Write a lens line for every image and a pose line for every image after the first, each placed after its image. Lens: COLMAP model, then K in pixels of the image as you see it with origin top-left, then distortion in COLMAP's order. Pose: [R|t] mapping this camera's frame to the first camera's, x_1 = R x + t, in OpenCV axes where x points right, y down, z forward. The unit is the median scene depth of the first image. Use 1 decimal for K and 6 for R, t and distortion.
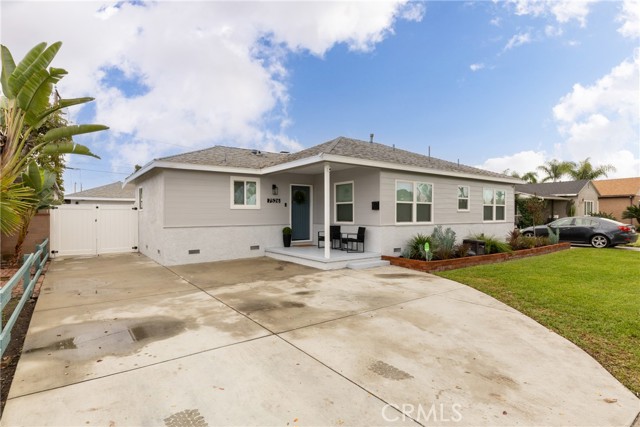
lens RADIAL K [[337.2, 0, 321.9], [0, 337.2, 213.3], [0, 0, 1]] dist [0.001480, 0.000153]
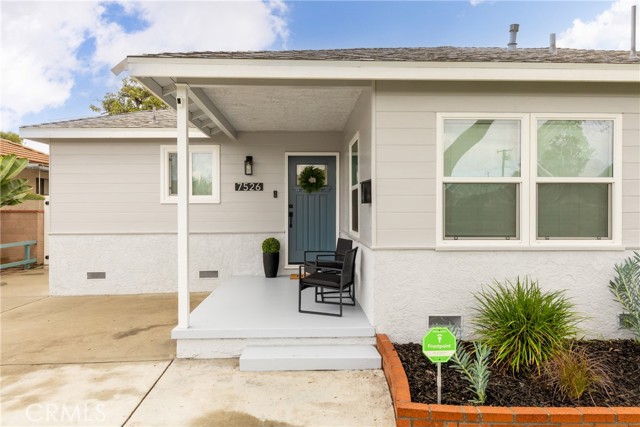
lens RADIAL K [[426.1, 0, 318.2], [0, 426.1, 213.7], [0, 0, 1]] dist [-0.002546, -0.000332]
pose [[0.818753, 0.006896, -0.574105, 0.342860], [0.003348, 0.999854, 0.016786, -0.006549], [0.574136, -0.015665, 0.818610, 0.548093]]
